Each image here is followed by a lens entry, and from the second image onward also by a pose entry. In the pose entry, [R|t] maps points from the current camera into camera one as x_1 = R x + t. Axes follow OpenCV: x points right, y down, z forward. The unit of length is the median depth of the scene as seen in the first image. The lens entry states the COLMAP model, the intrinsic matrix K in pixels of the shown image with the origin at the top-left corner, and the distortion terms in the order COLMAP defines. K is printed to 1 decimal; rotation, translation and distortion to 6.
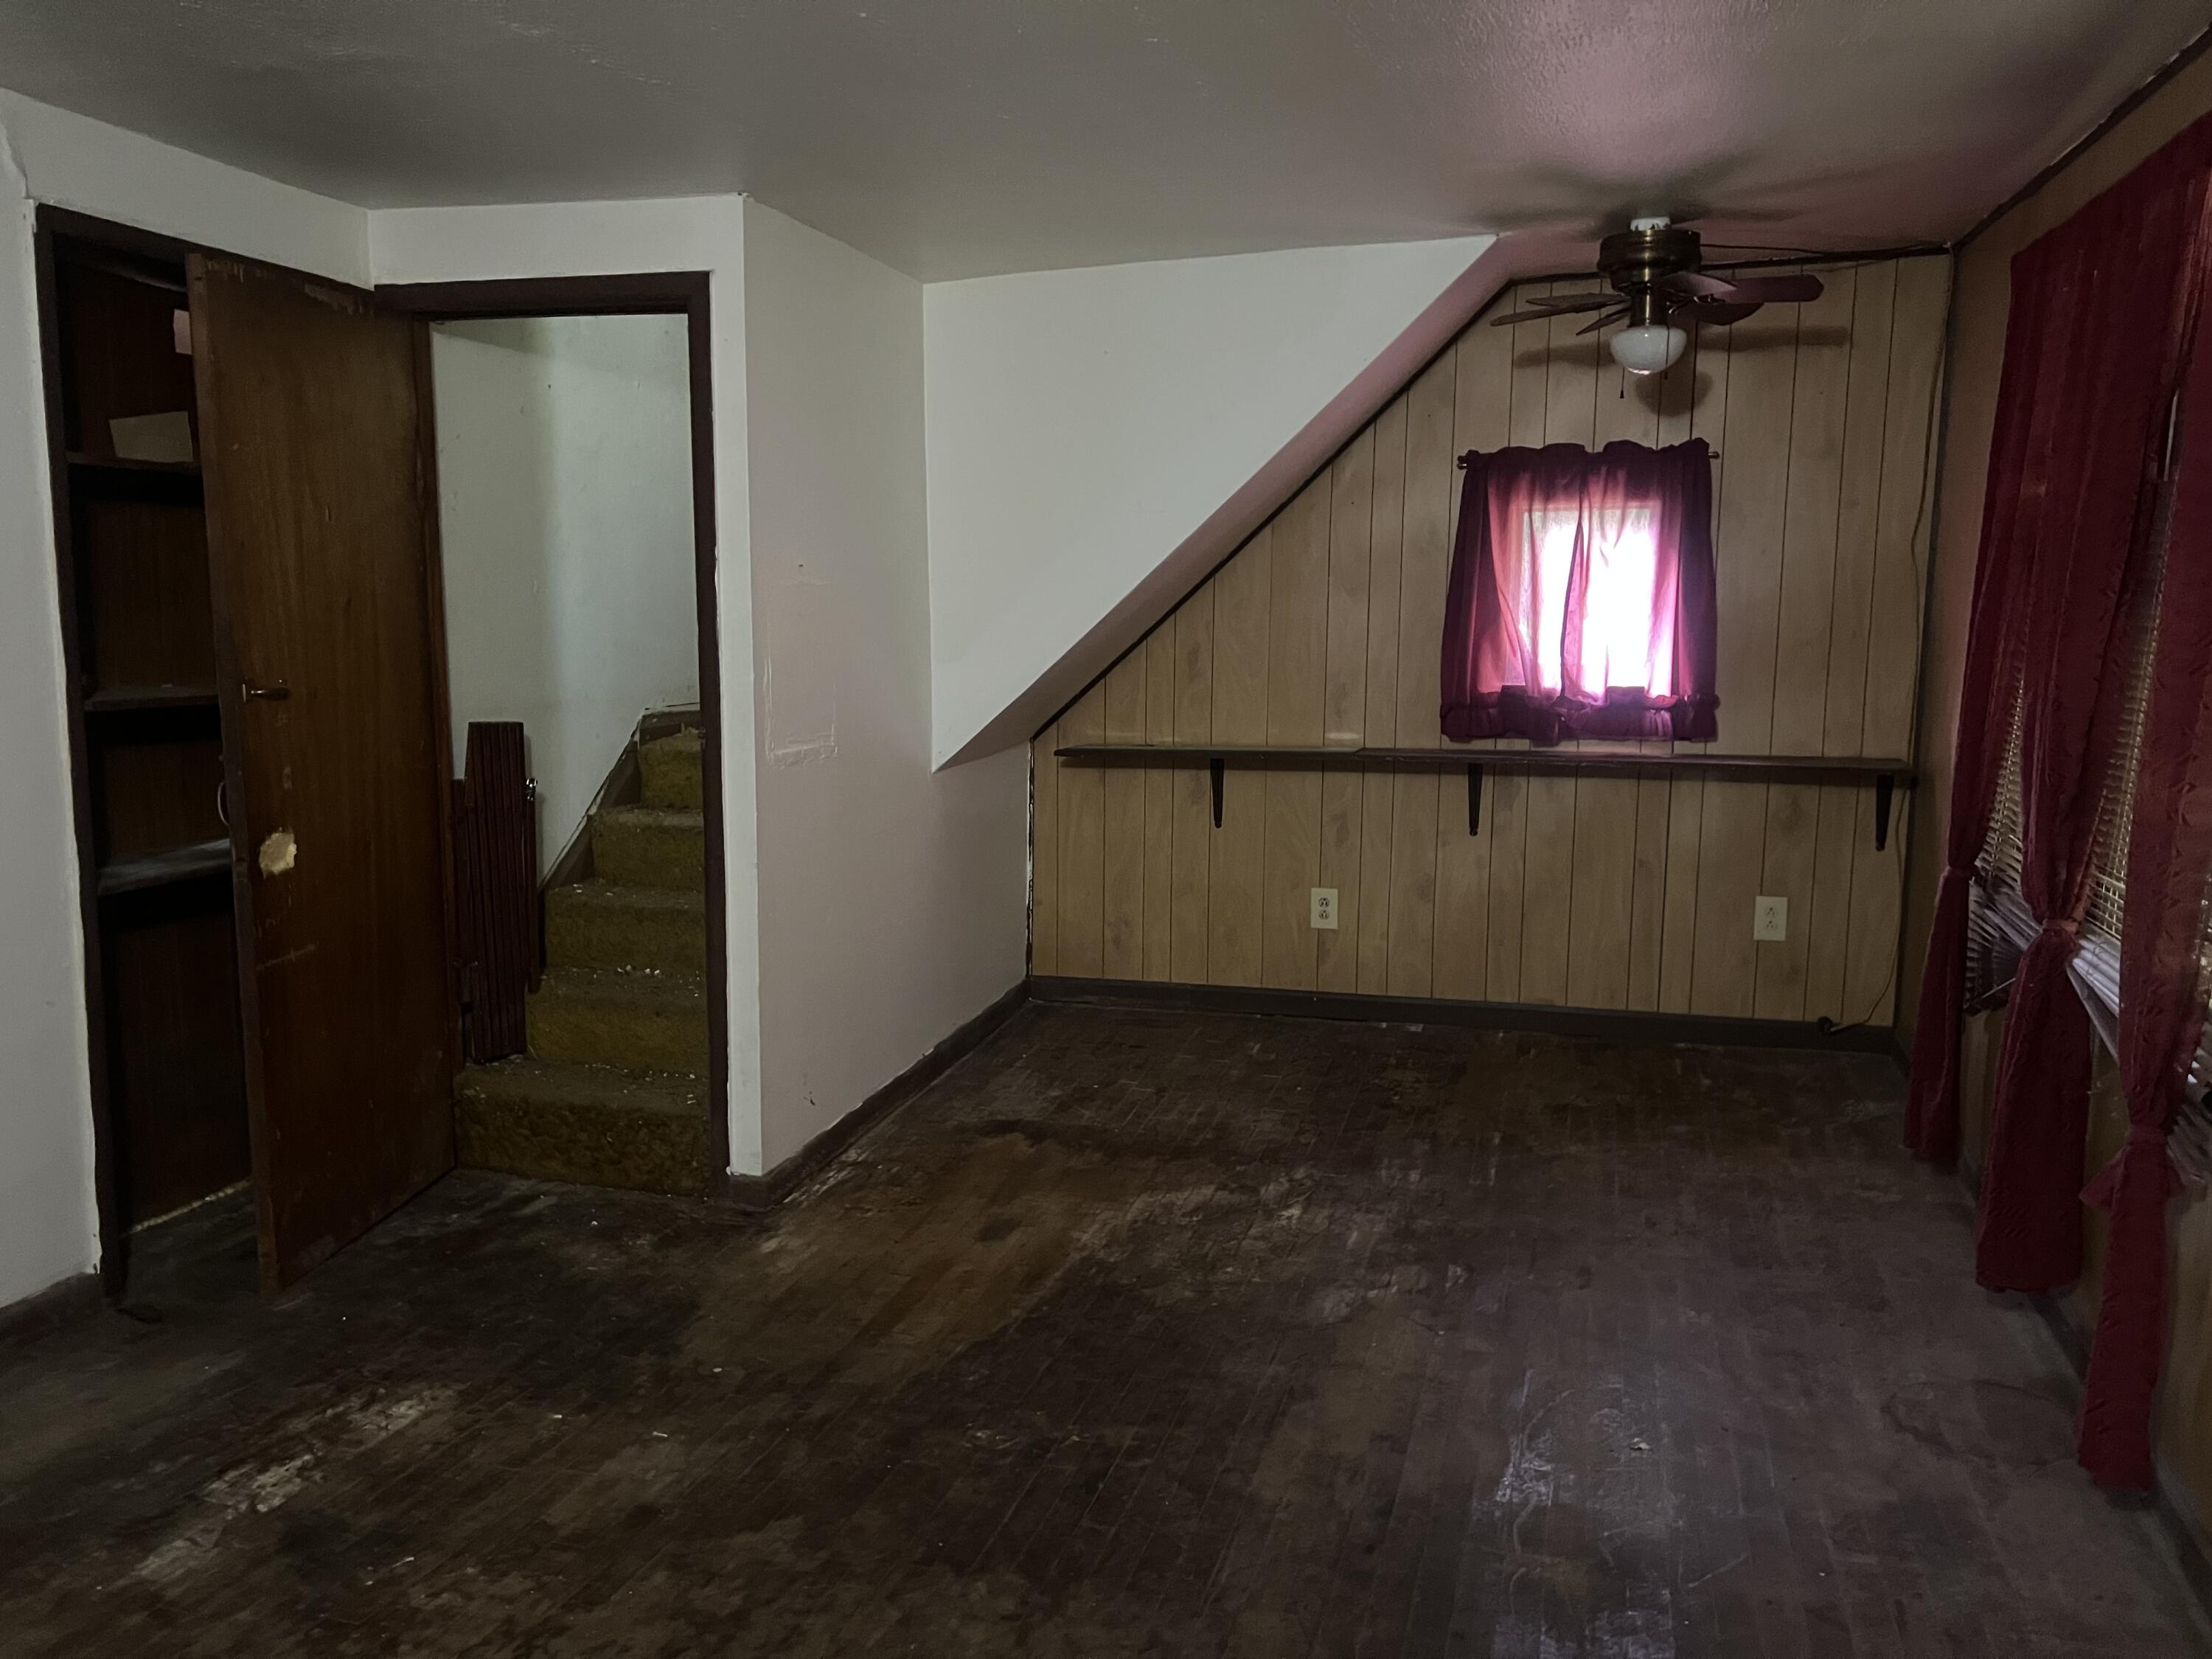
lens RADIAL K [[1666.8, 0, 1088.7], [0, 1666.8, 815.9], [0, 0, 1]] dist [0.053103, -0.051884]
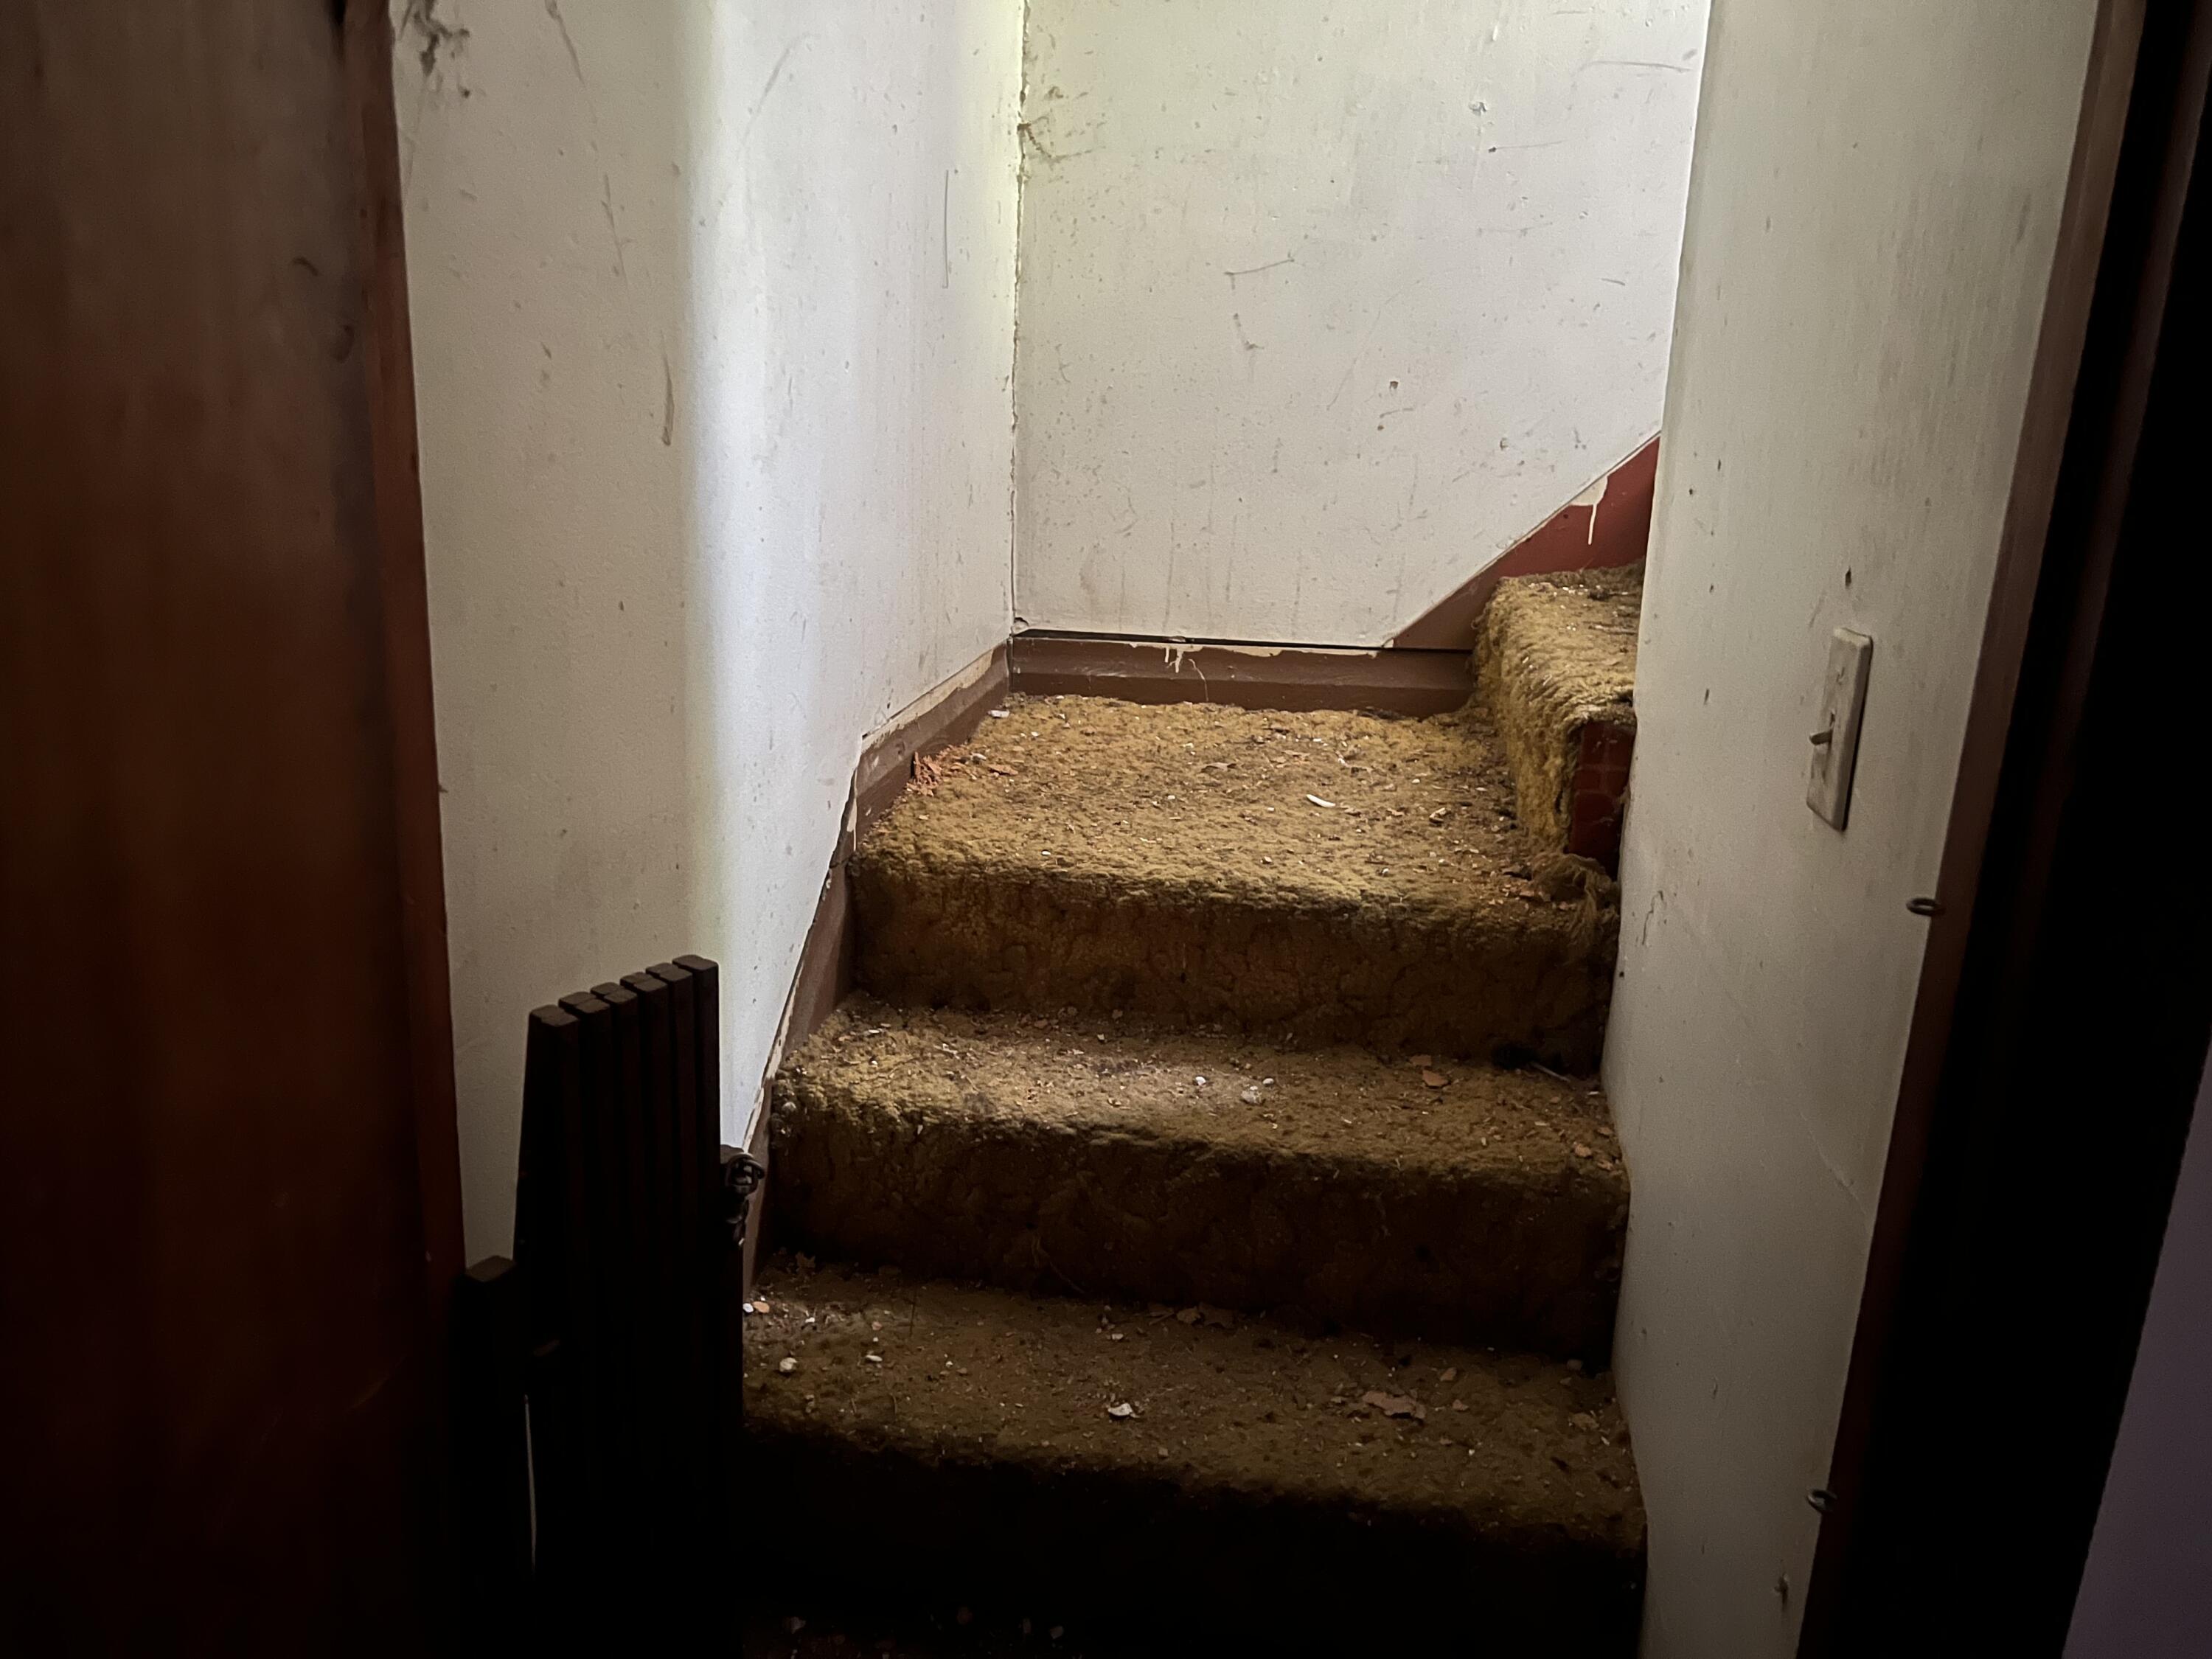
lens RADIAL K [[1666.8, 0, 1088.7], [0, 1666.8, 815.9], [0, 0, 1]] dist [0.053103, -0.051884]
pose [[0.991105, -0.001307, 0.133077, -0.336318], [-0.015676, 0.991844, 0.126489, -0.119535], [-0.132157, -0.127450, 0.983001, 0.796412]]
